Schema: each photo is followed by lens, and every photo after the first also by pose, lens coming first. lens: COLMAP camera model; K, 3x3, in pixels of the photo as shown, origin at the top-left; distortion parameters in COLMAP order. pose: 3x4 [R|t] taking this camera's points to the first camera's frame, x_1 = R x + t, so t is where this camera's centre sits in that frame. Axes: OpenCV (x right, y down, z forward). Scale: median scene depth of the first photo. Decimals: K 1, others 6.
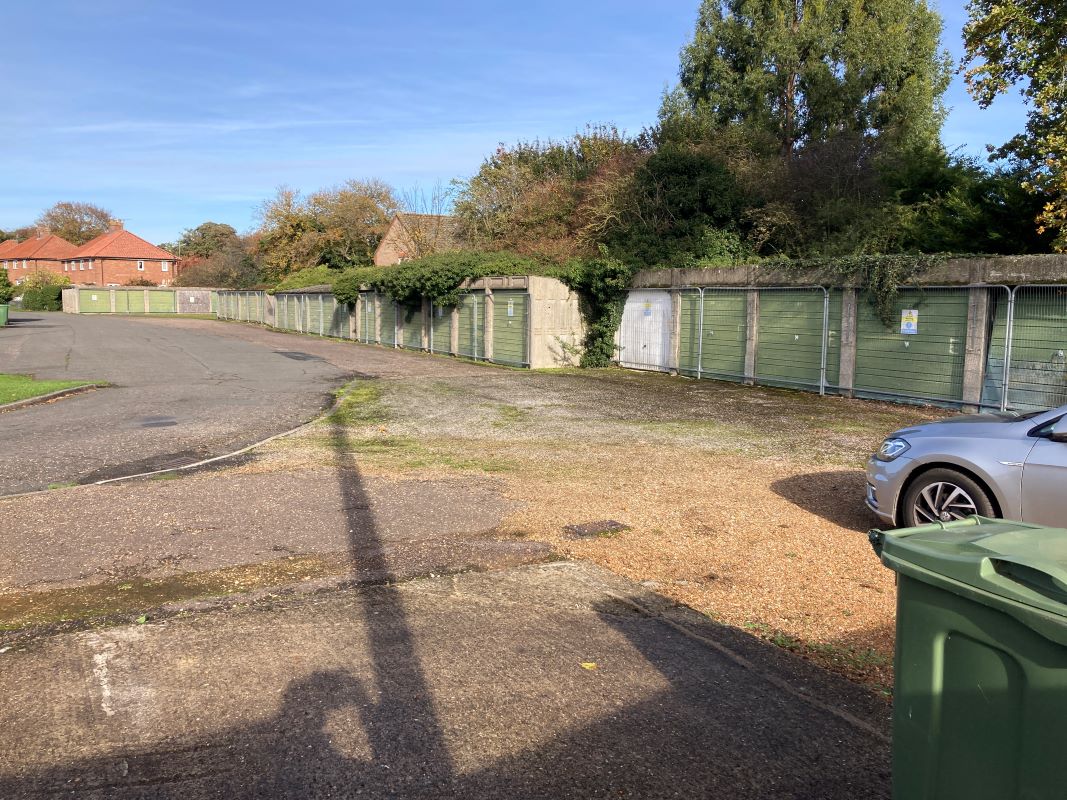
lens RADIAL K [[862.6, 0, 521.8], [0, 862.6, 397.5], [0, 0, 1]] dist [0.104349, -0.126100]
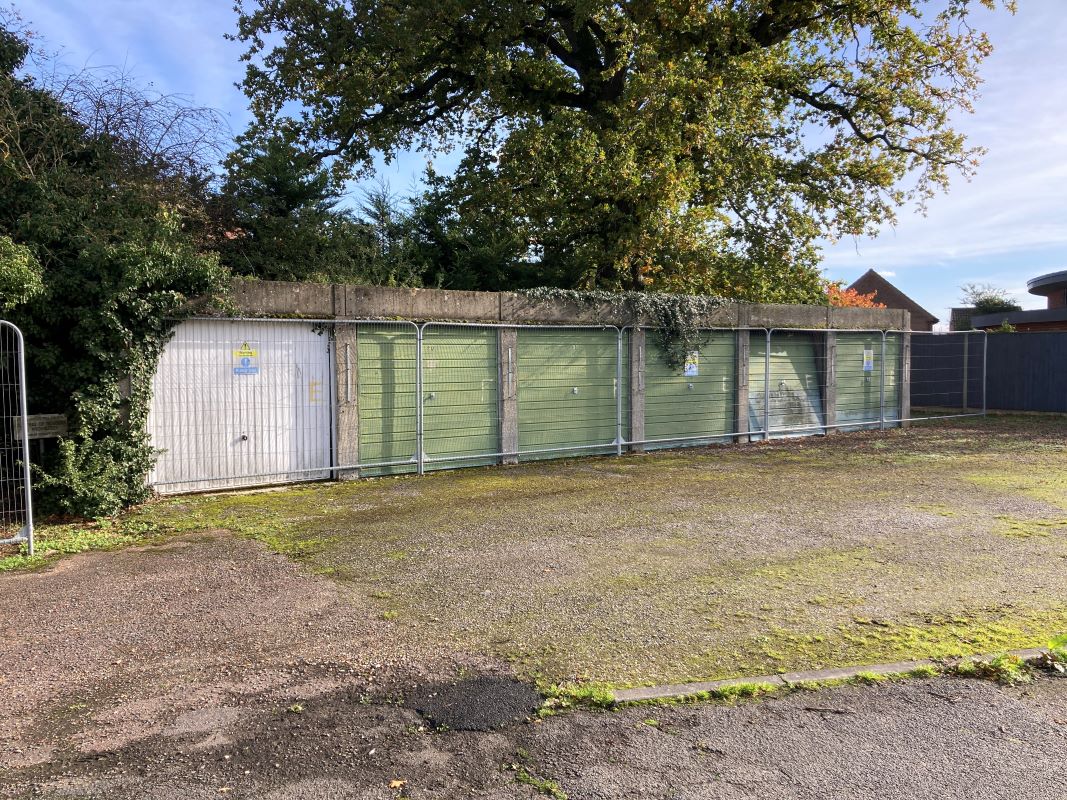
lens RADIAL K [[862.6, 0, 521.8], [0, 862.6, 397.5], [0, 0, 1]] dist [0.104349, -0.126100]
pose [[-0.107235, -0.056861, 0.992606, -0.204054], [0.122371, 0.990018, 0.069933, -0.056113], [-0.986674, 0.128966, -0.099206, 0.516431]]
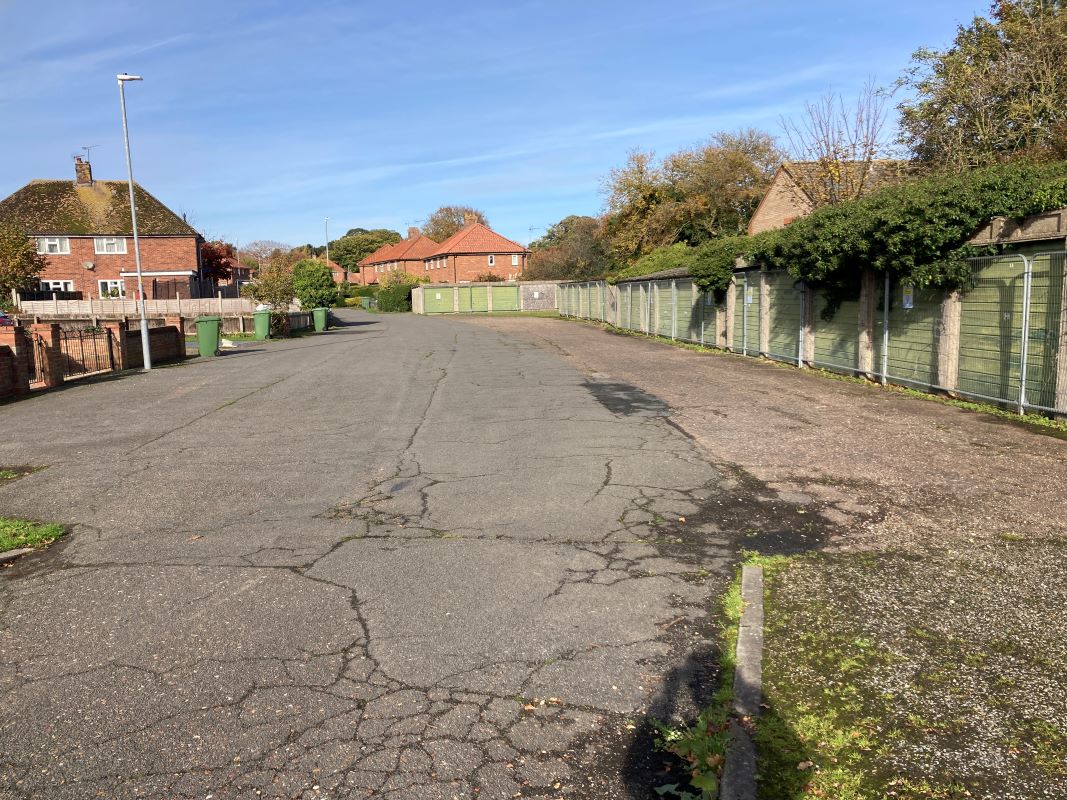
lens RADIAL K [[872.0, 0, 533.5], [0, 872.0, 400.0], [0, 0, 1]] dist [0.028254, -0.015258]
pose [[0.922727, 0.015009, -0.385162, -0.075050], [-0.009817, 0.999833, 0.015442, -0.037173], [0.385330, -0.010468, 0.922720, 0.357107]]
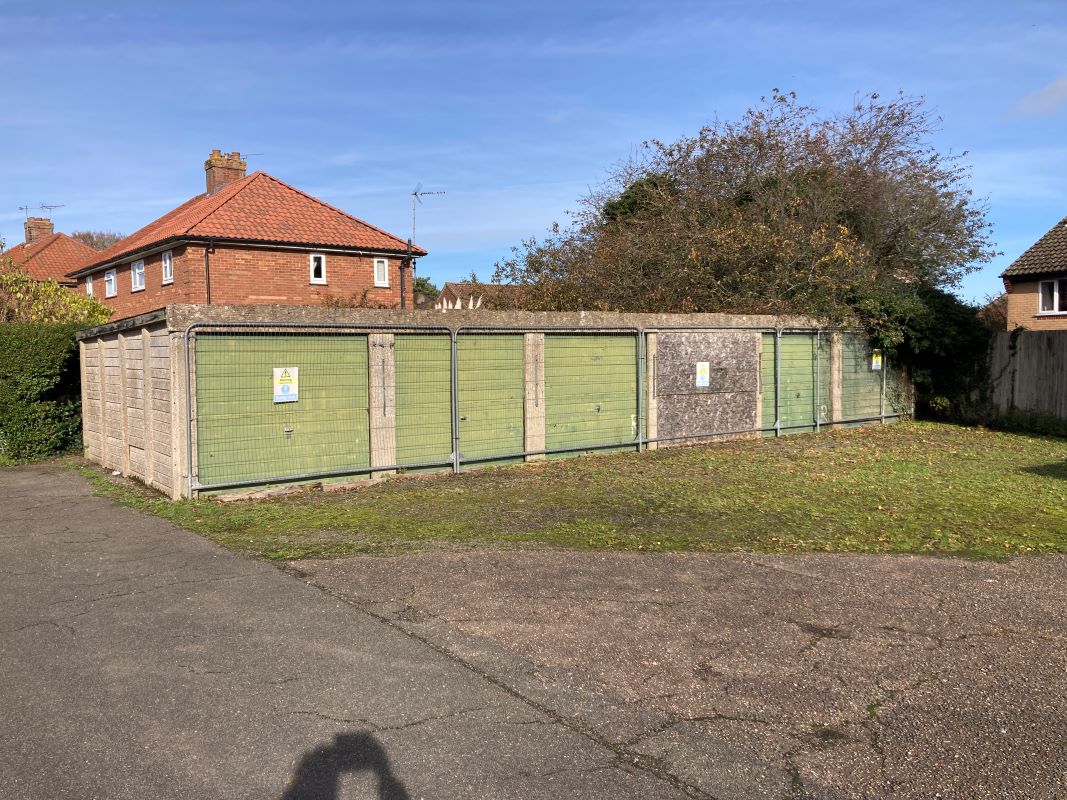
lens RADIAL K [[862.6, 0, 521.8], [0, 862.6, 397.5], [0, 0, 1]] dist [0.104349, -0.126100]
pose [[0.999632, -0.024328, -0.011961, -0.811129], [0.023576, 0.997953, -0.059452, -0.185567], [0.013382, 0.059148, 0.998160, 1.549454]]
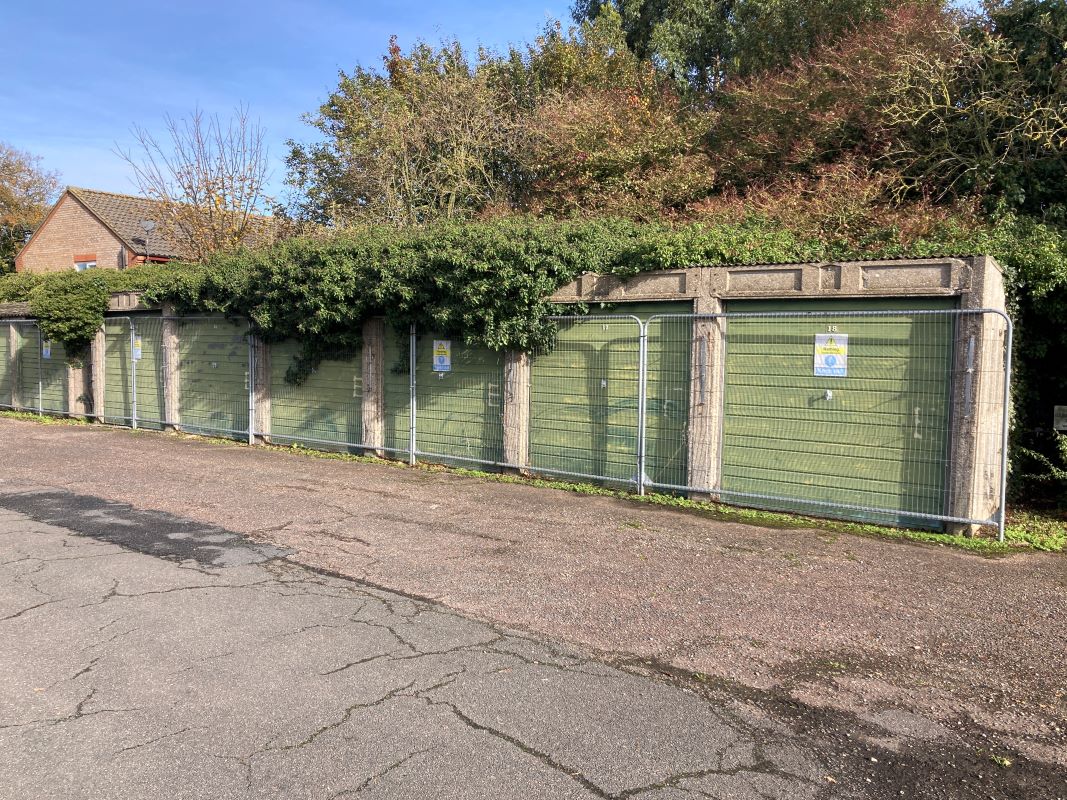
lens RADIAL K [[862.6, 0, 521.8], [0, 862.6, 397.5], [0, 0, 1]] dist [0.104349, -0.126100]
pose [[0.904241, -0.024804, 0.426302, -0.179310], [0.043611, 0.998456, -0.034409, -0.050946], [-0.424790, 0.049706, 0.903926, 0.472859]]
